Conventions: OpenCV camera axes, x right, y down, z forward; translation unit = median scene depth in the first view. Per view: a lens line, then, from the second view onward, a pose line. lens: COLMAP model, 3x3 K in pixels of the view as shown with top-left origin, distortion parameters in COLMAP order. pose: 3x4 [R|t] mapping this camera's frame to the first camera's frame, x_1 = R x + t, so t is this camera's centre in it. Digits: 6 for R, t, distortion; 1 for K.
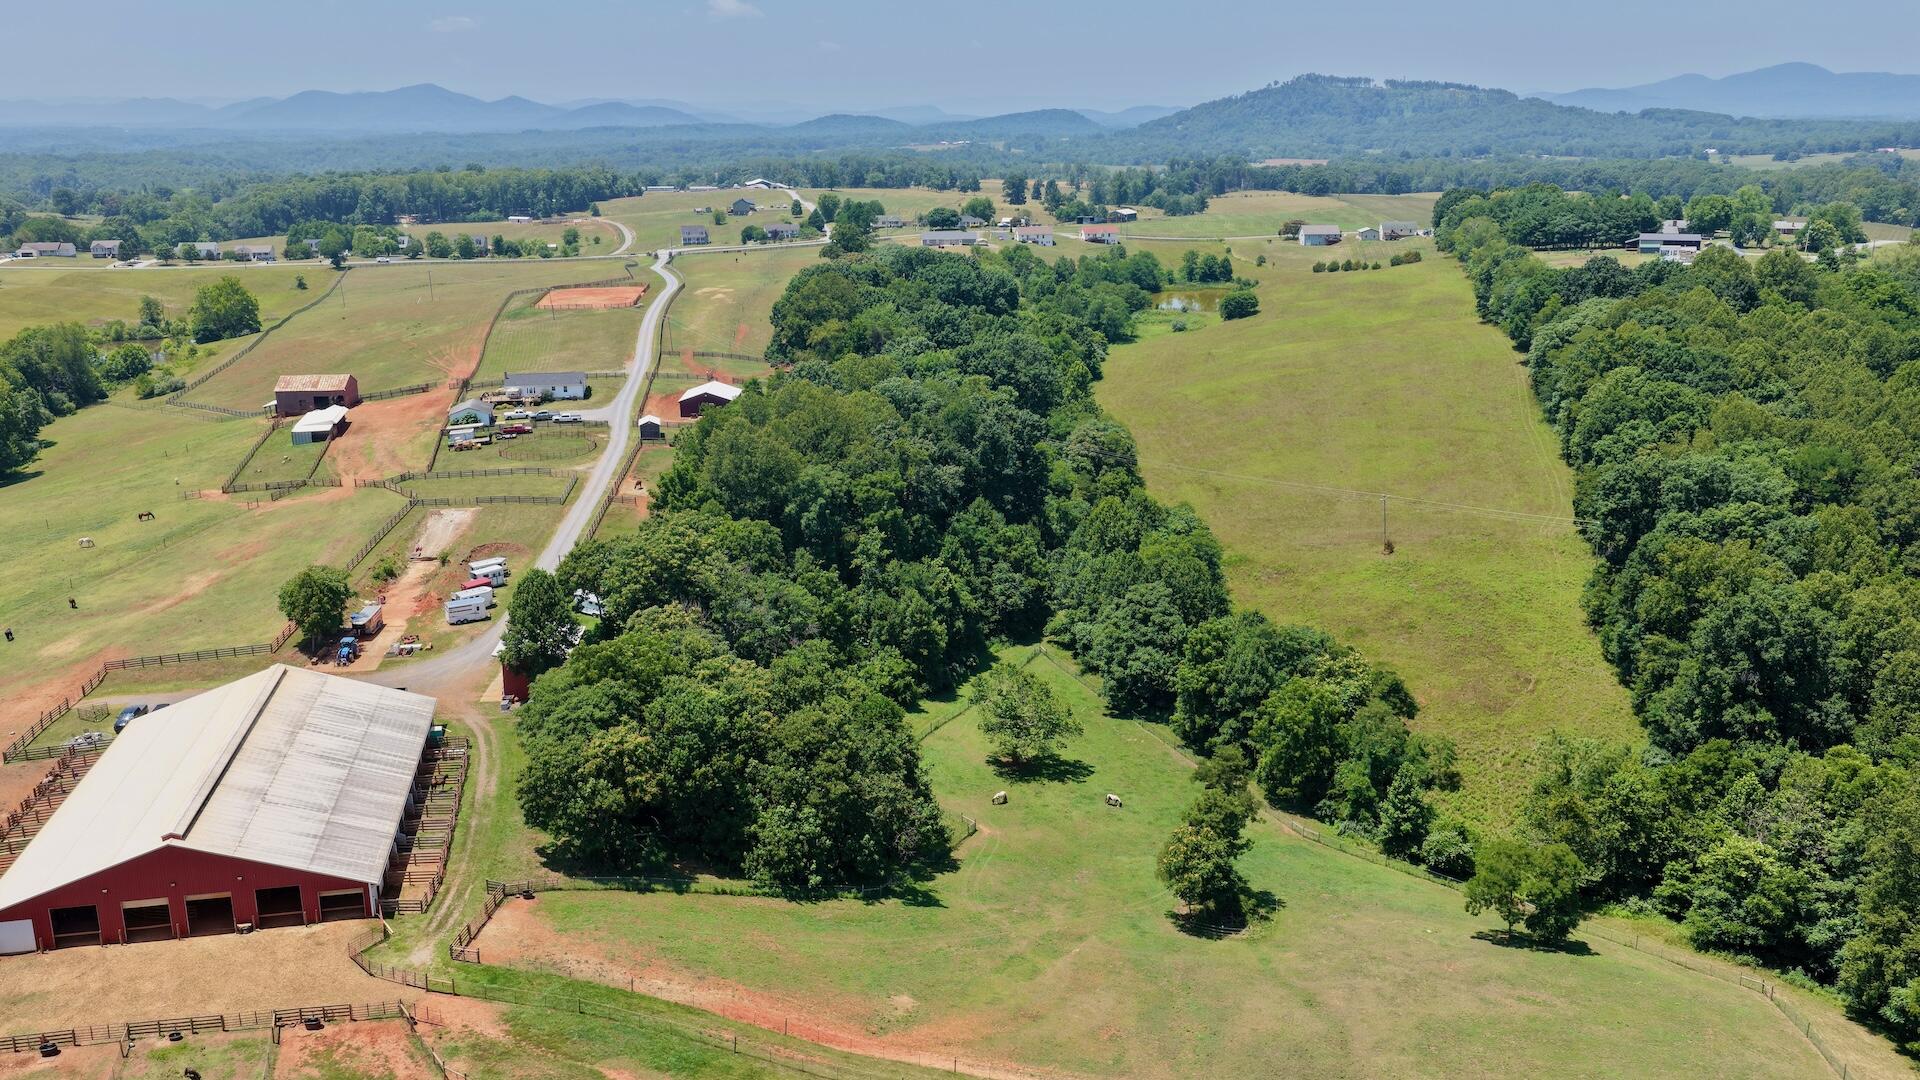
lens RADIAL K [[1597.1, 0, 951.0], [0, 1597.1, 537.3], [0, 0, 1]] dist [-0.013391, 0.036143]
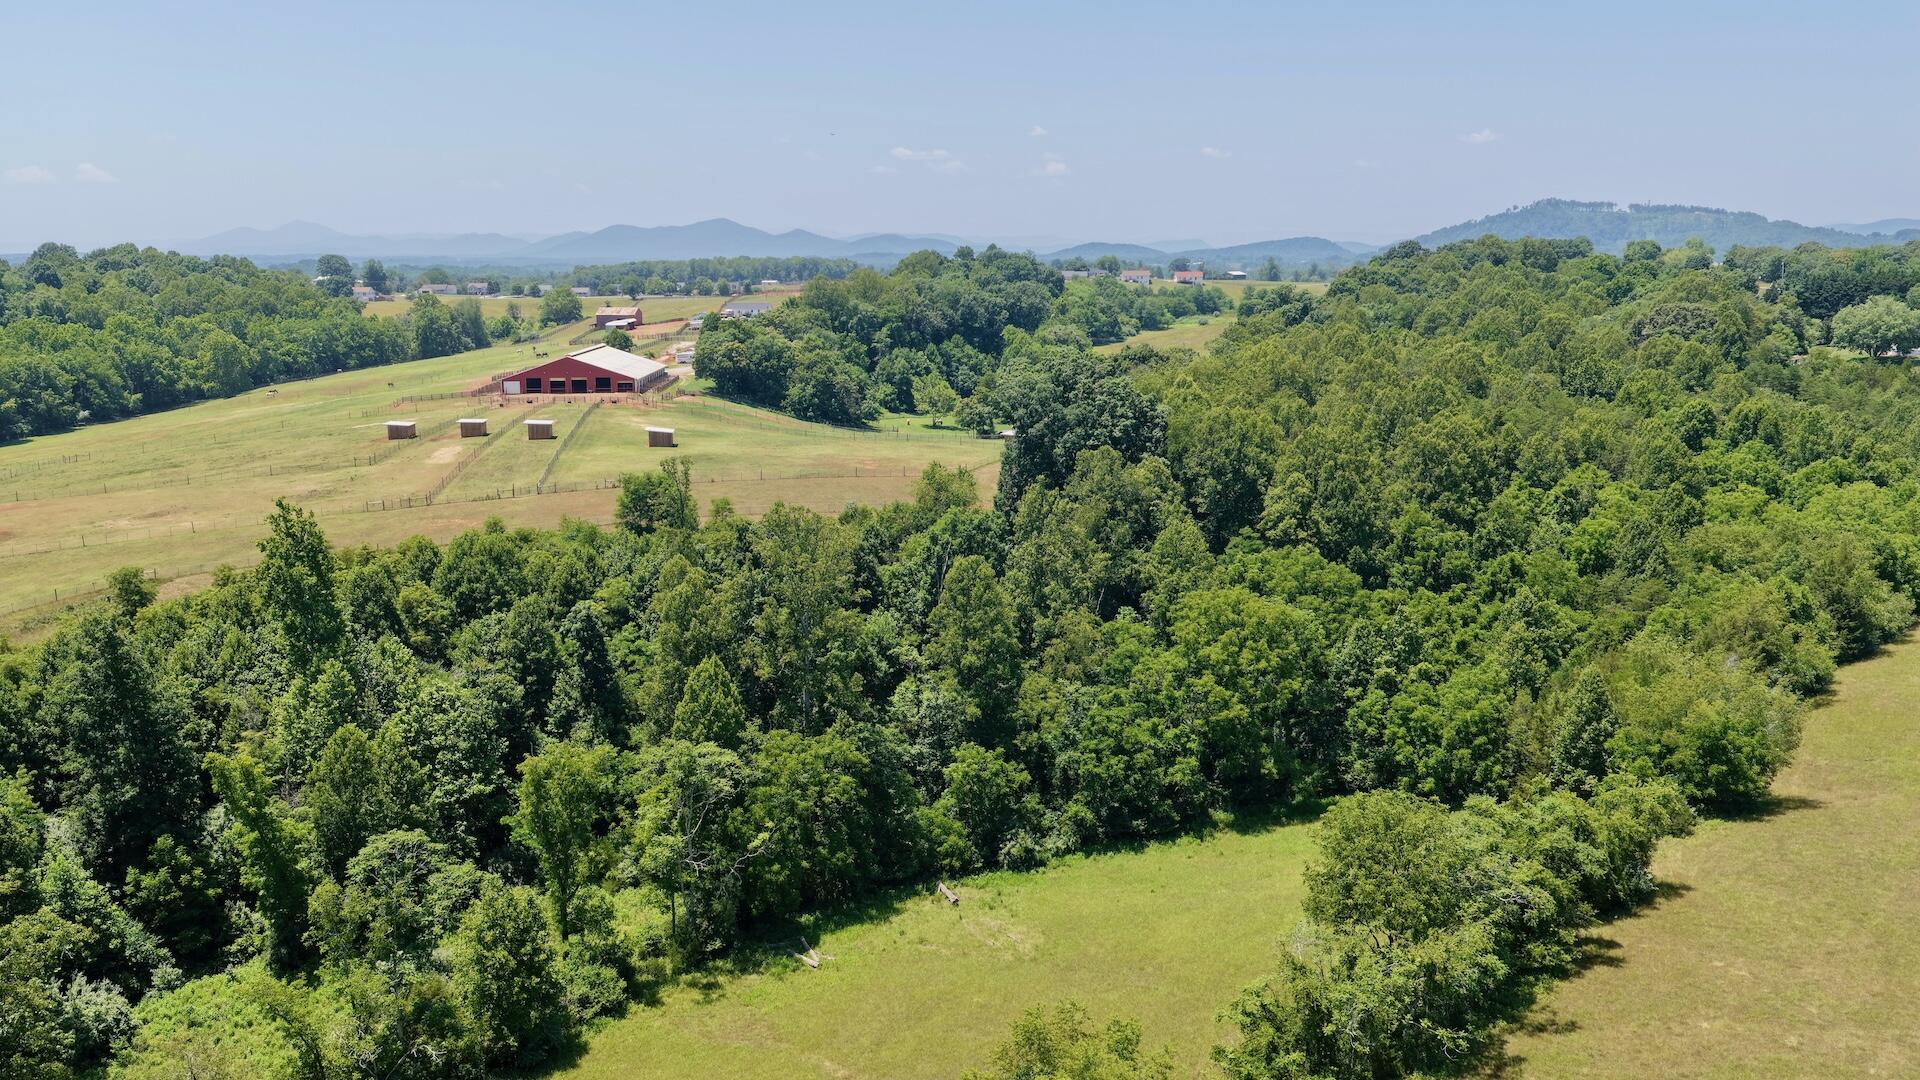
lens RADIAL K [[1600.9, 0, 959.2], [0, 1600.9, 532.2], [0, 0, 1]] dist [-0.025076, 0.058989]
pose [[0.986951, 0.028308, -0.158515, 0.251893], [-0.041500, 0.995887, -0.080536, 0.276583], [0.155583, 0.086064, 0.984066, -0.639455]]
